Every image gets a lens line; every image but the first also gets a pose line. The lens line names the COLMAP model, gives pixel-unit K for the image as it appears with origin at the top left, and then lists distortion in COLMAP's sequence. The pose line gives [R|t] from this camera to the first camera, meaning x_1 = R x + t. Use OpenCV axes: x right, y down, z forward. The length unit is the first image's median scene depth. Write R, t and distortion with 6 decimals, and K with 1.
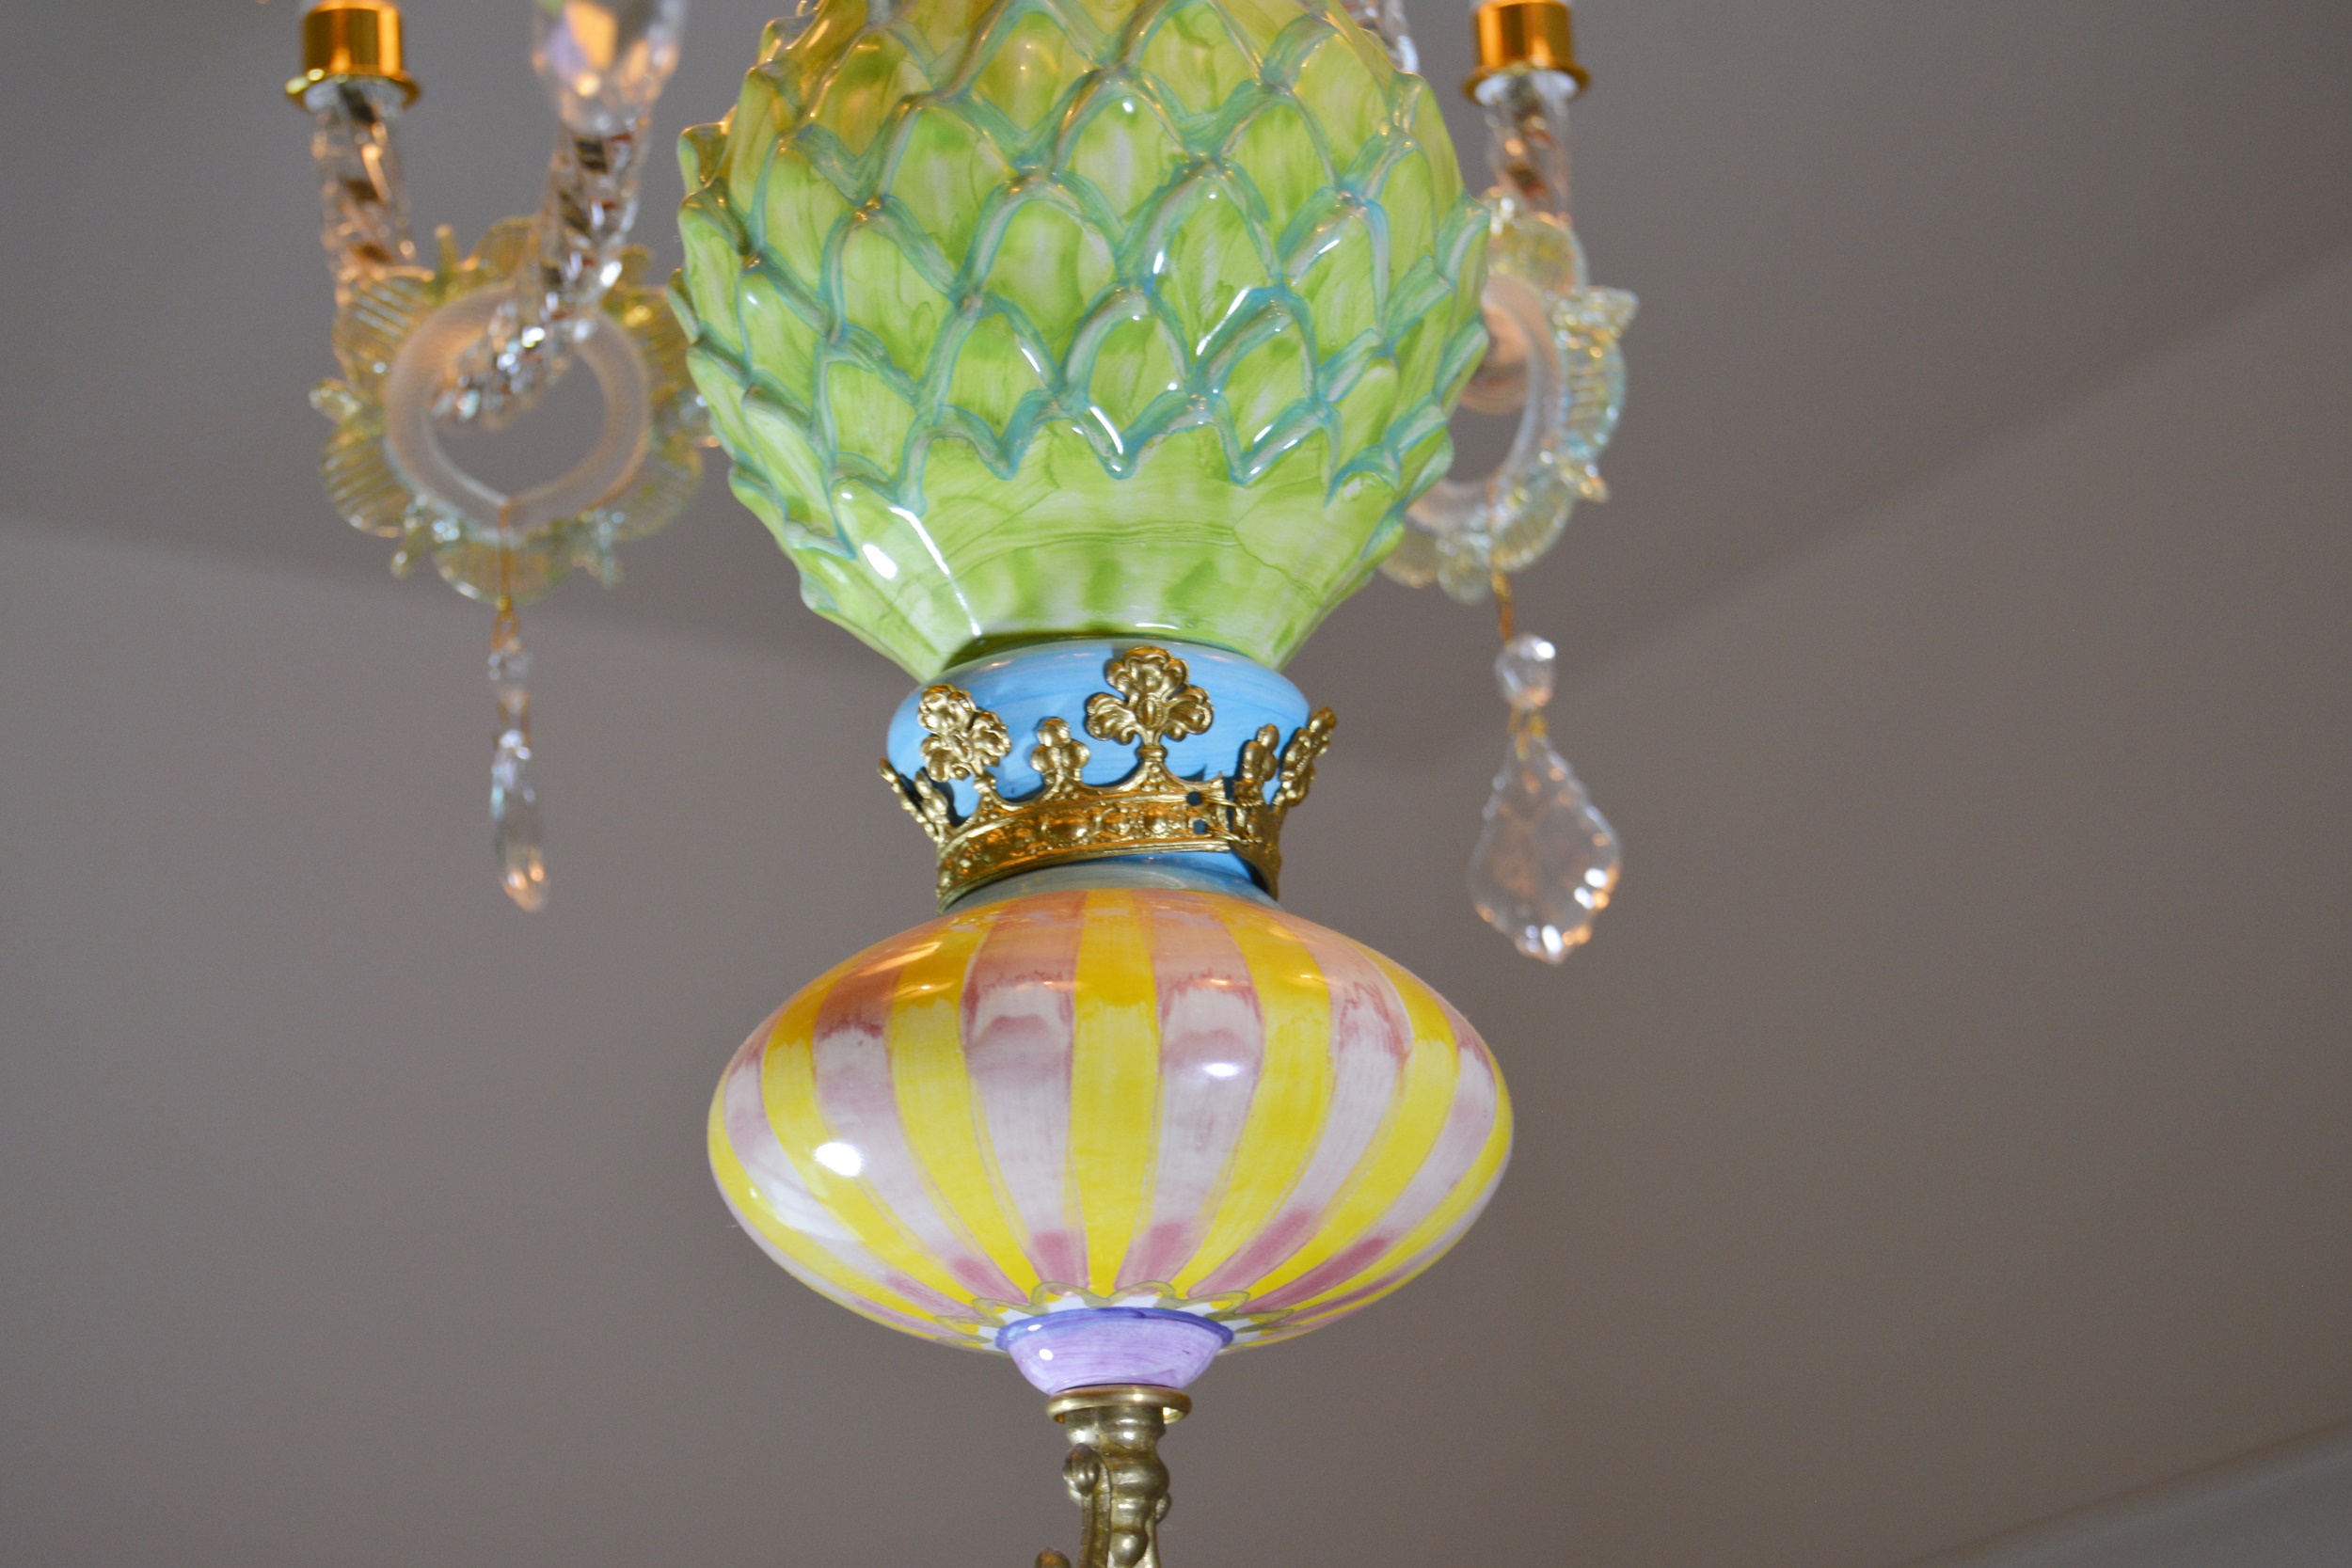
lens RADIAL K [[4817.7, 0, 1176.0], [0, 4817.7, 784.0], [0, 0, 1]] dist [-0.005160, 0.019886]
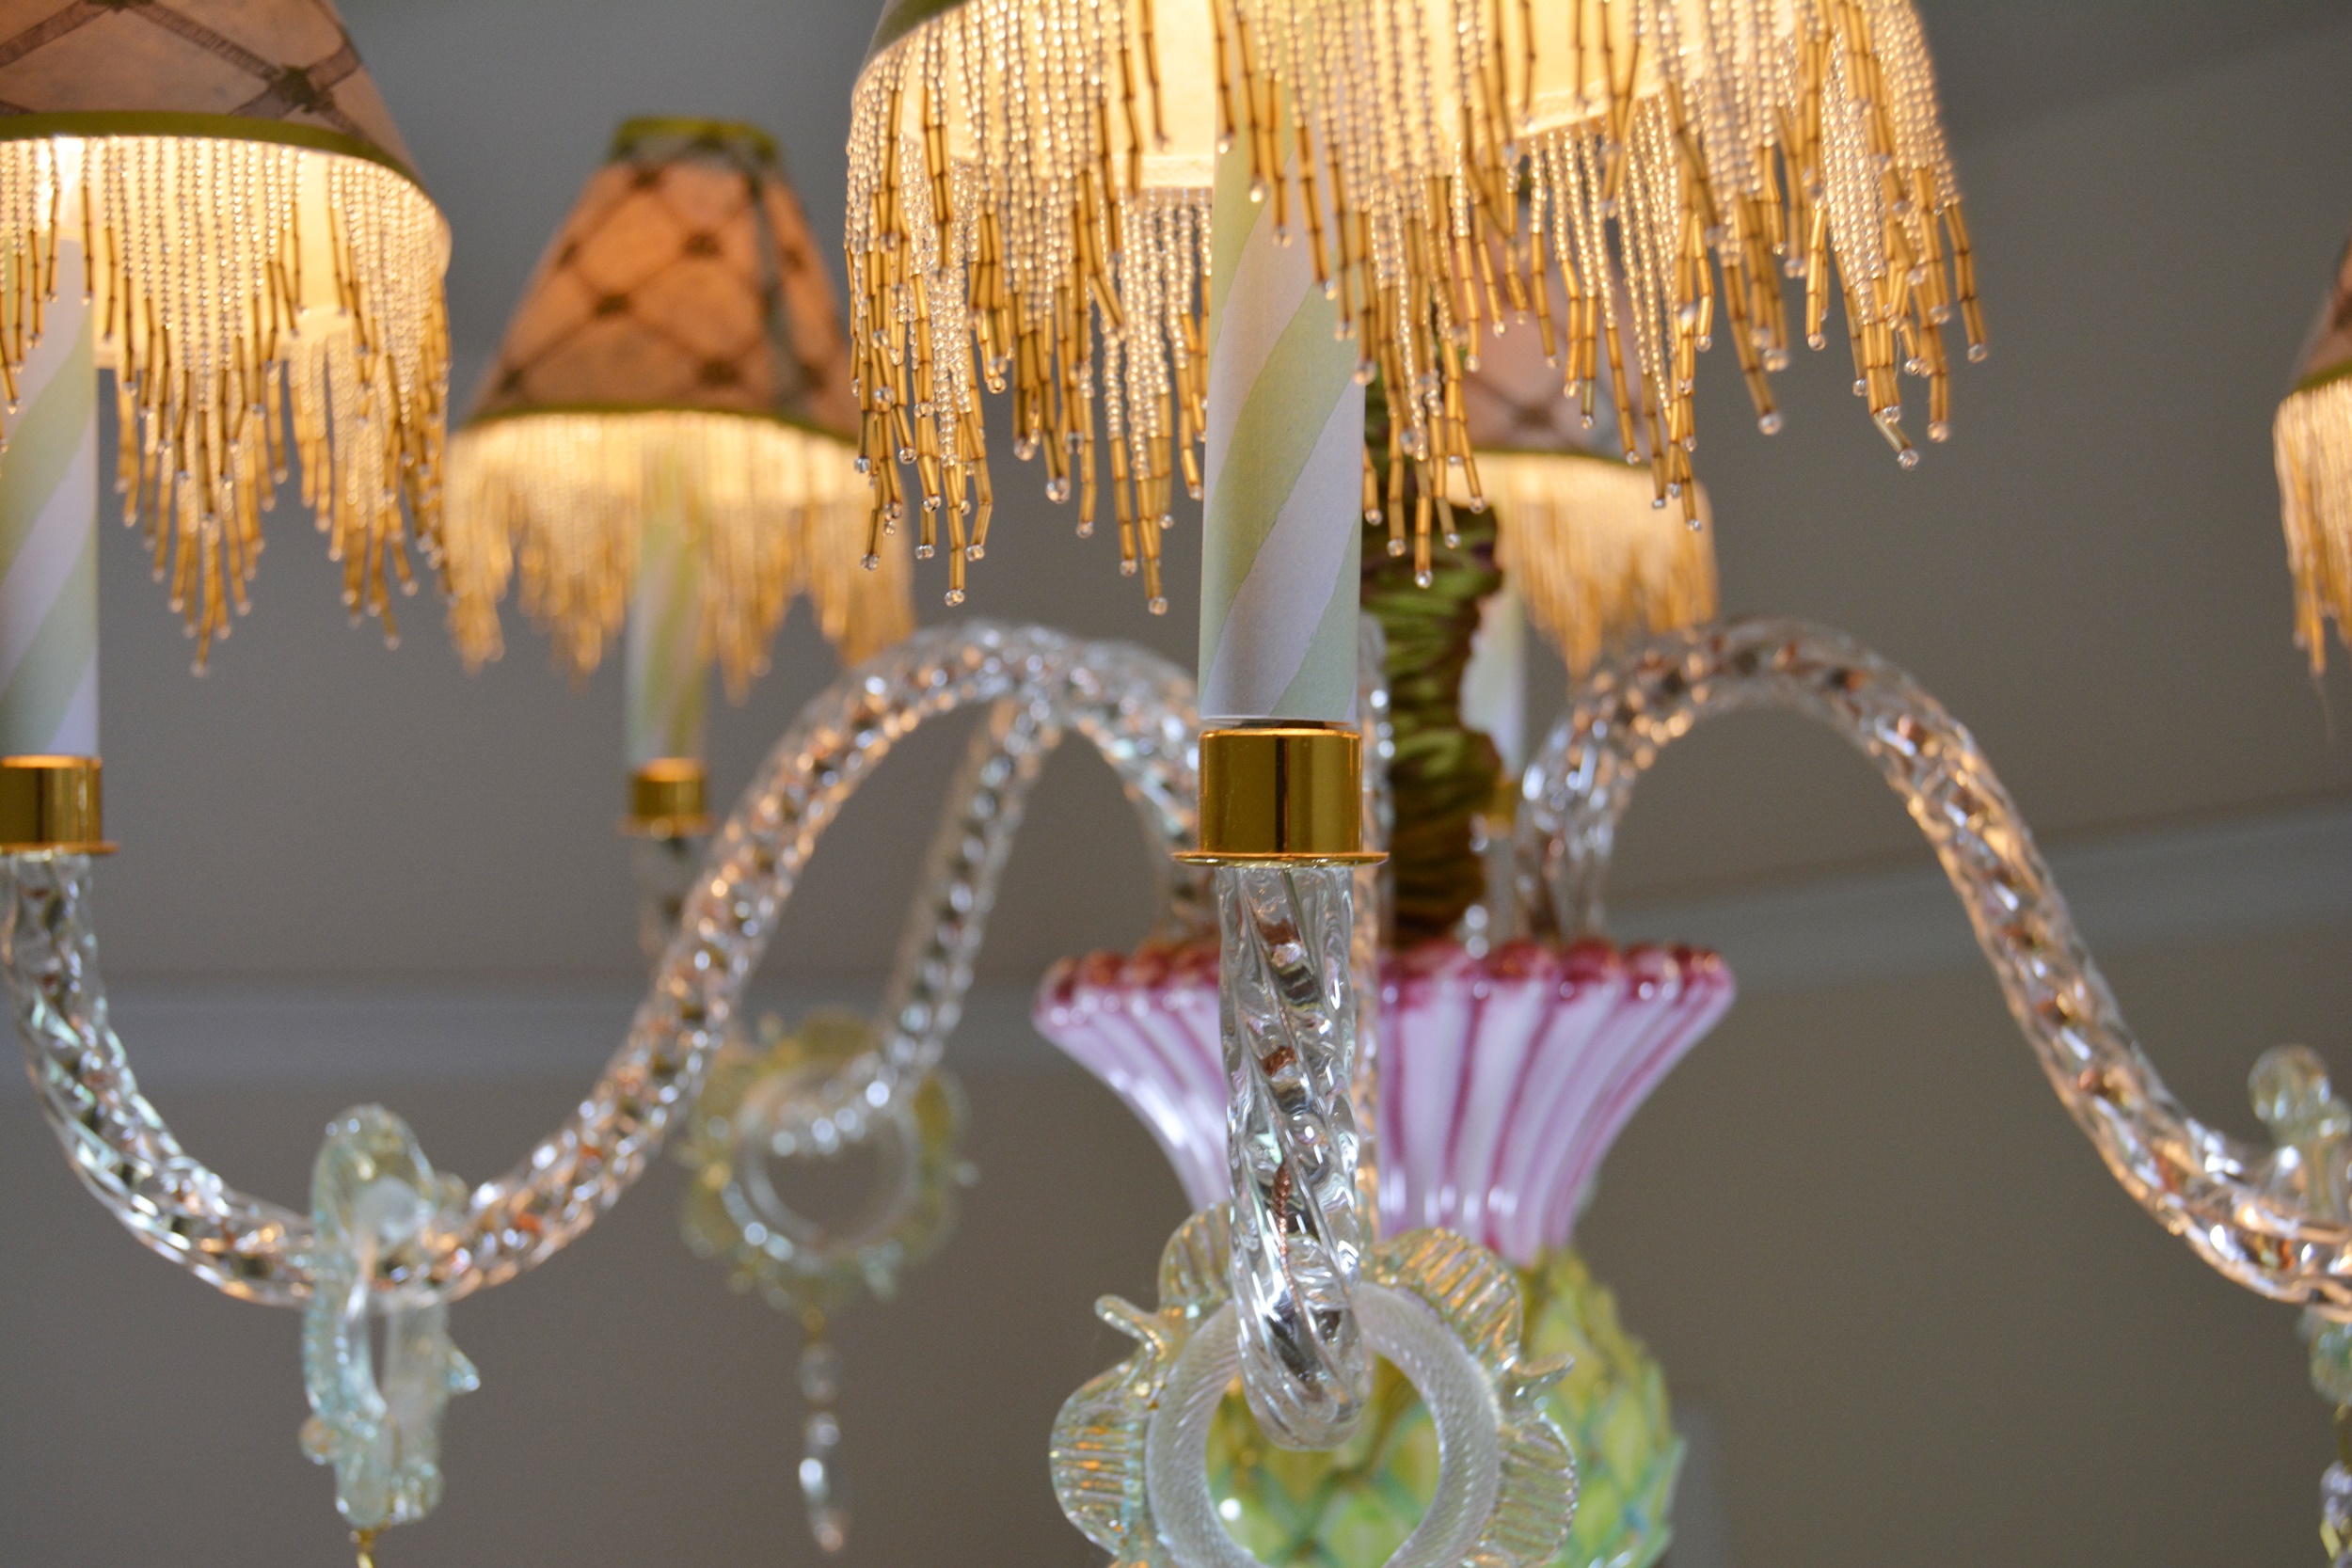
lens RADIAL K [[3097.5, 0, 1176.0], [0, 3097.5, 784.0], [0, 0, 1]] dist [-0.051203, -0.007134]
pose [[0.984179, 0.051486, 0.169529, -0.260635], [-0.087074, 0.973873, 0.209736, -0.512870], [-0.154301, -0.221180, 0.962949, 0.200845]]
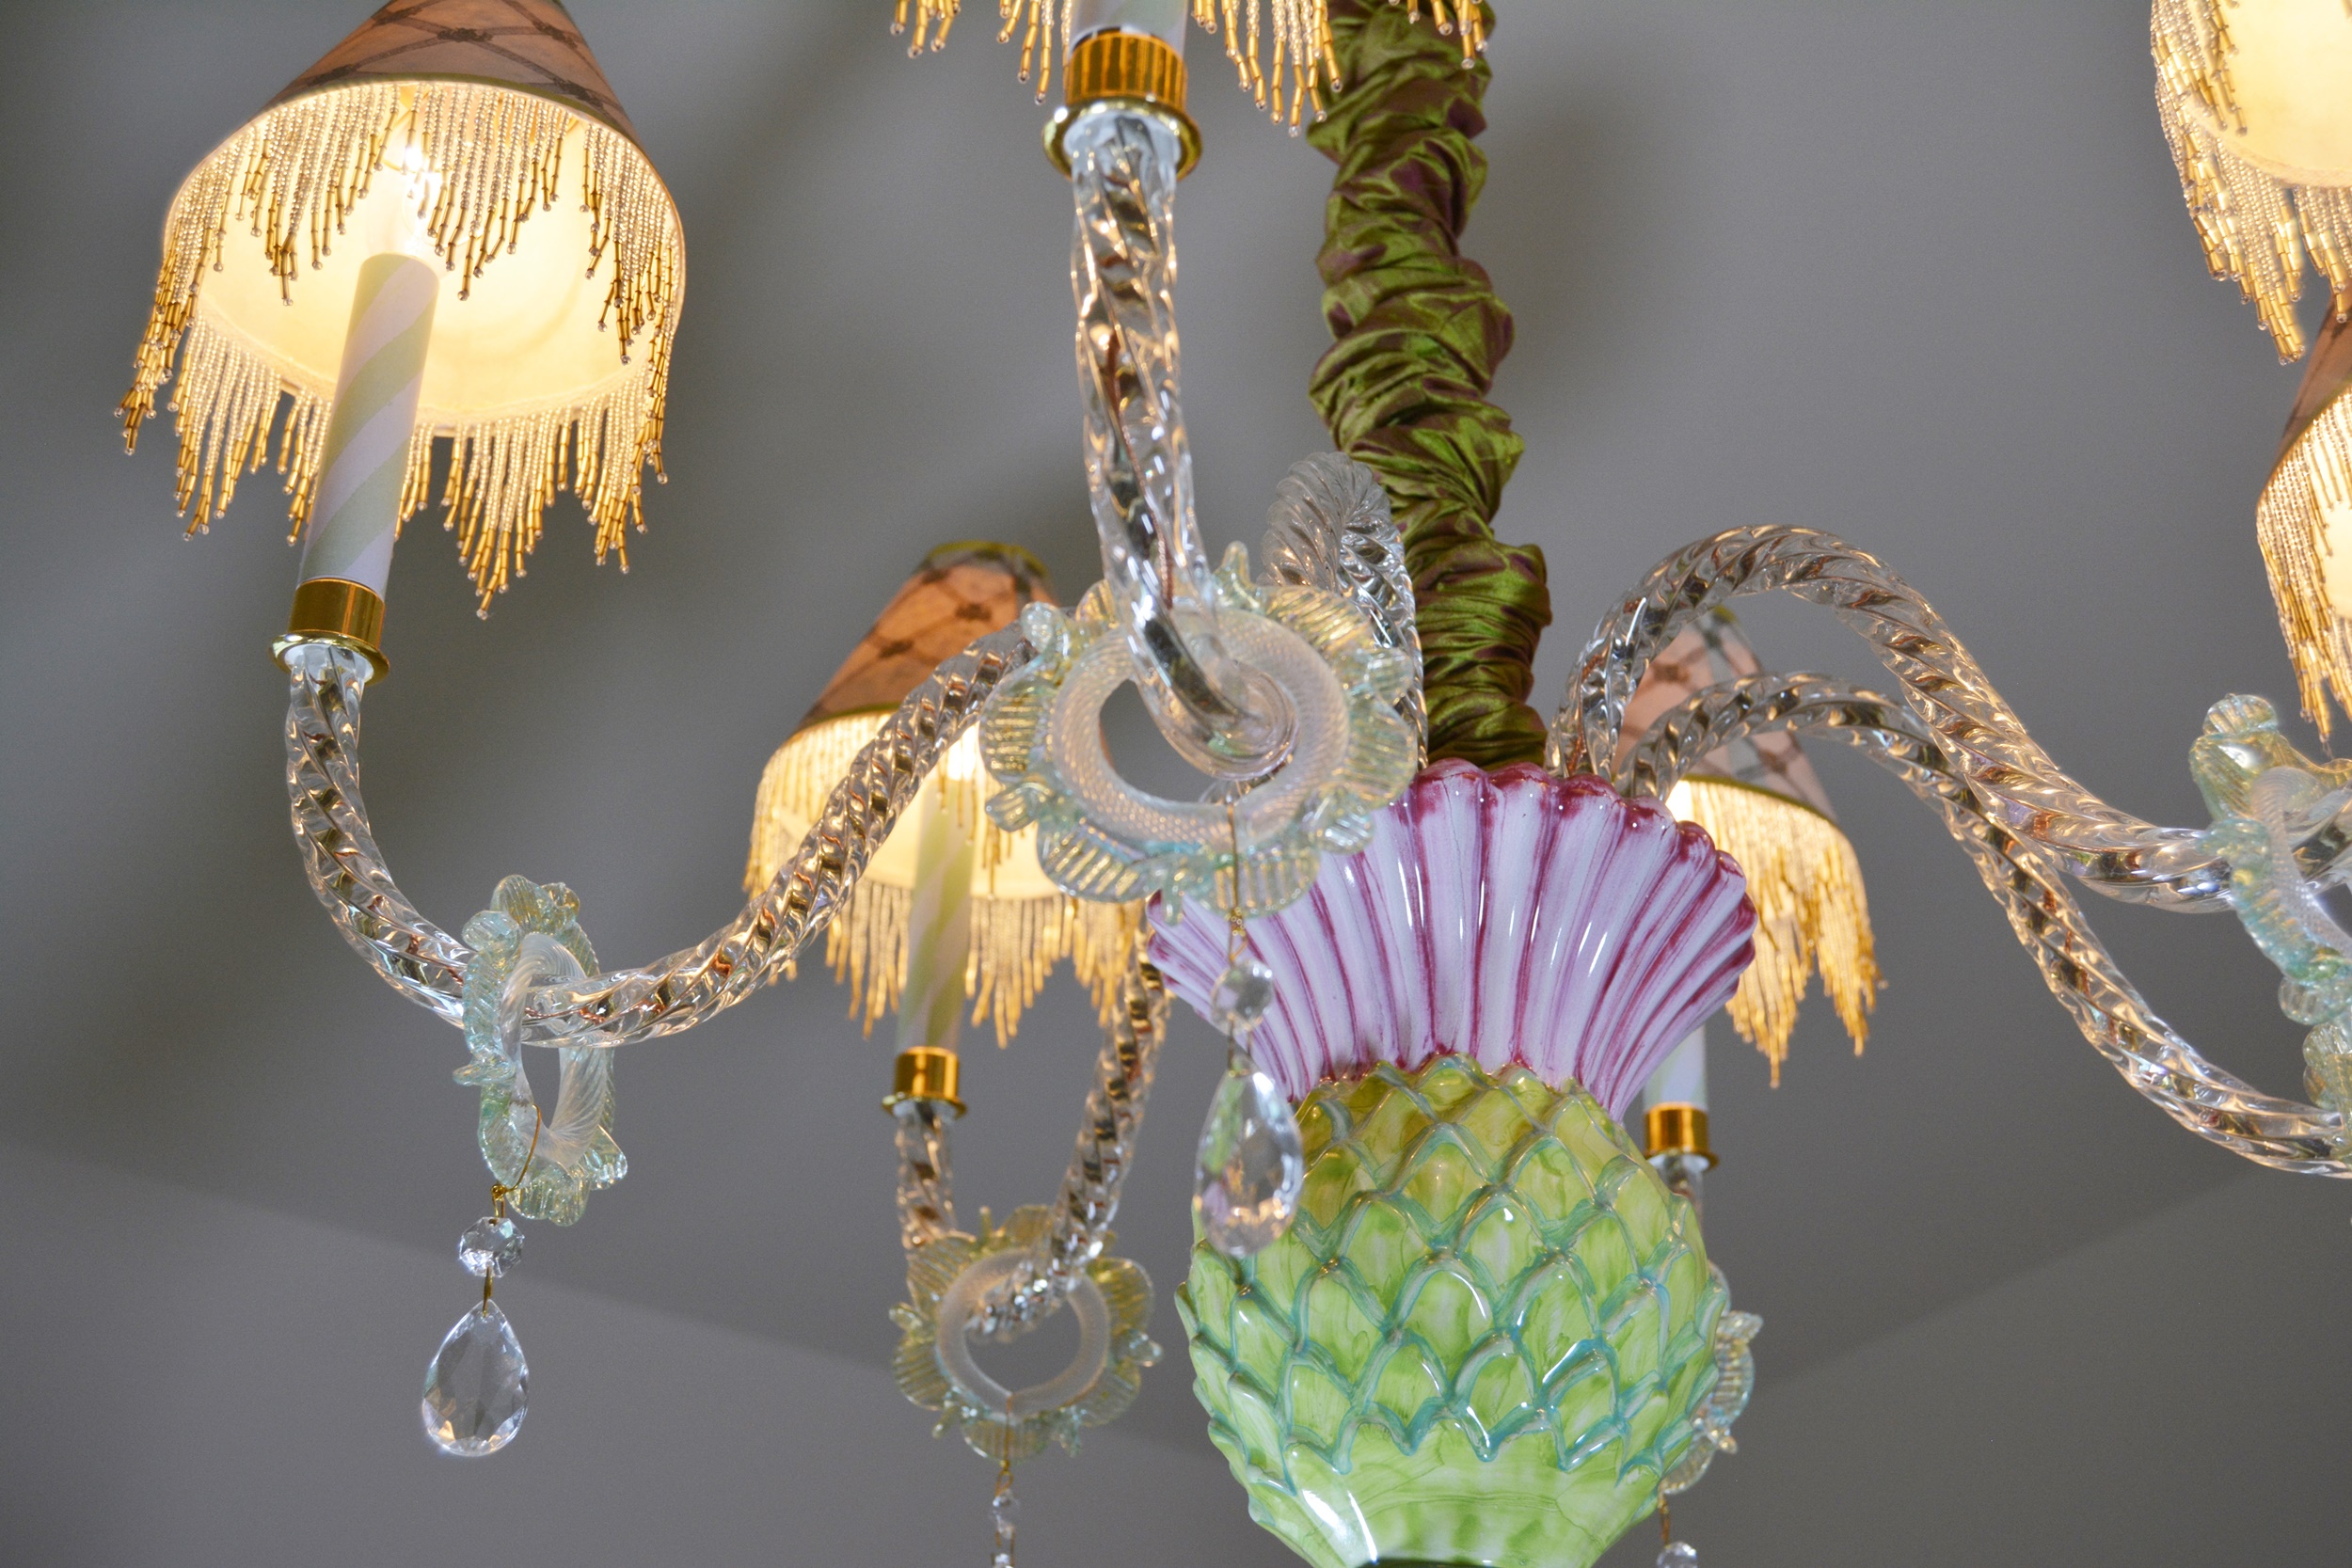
lens RADIAL K [[3015.2, 0, 1198.1], [0, 3015.2, 778.6], [0, 0, 1]] dist [-0.058888, 0.027895]
pose [[0.996320, 0.077844, -0.035874, -0.082483], [-0.083957, 0.970601, -0.225578, -0.051152], [0.017259, 0.227760, 0.973564, 0.048885]]
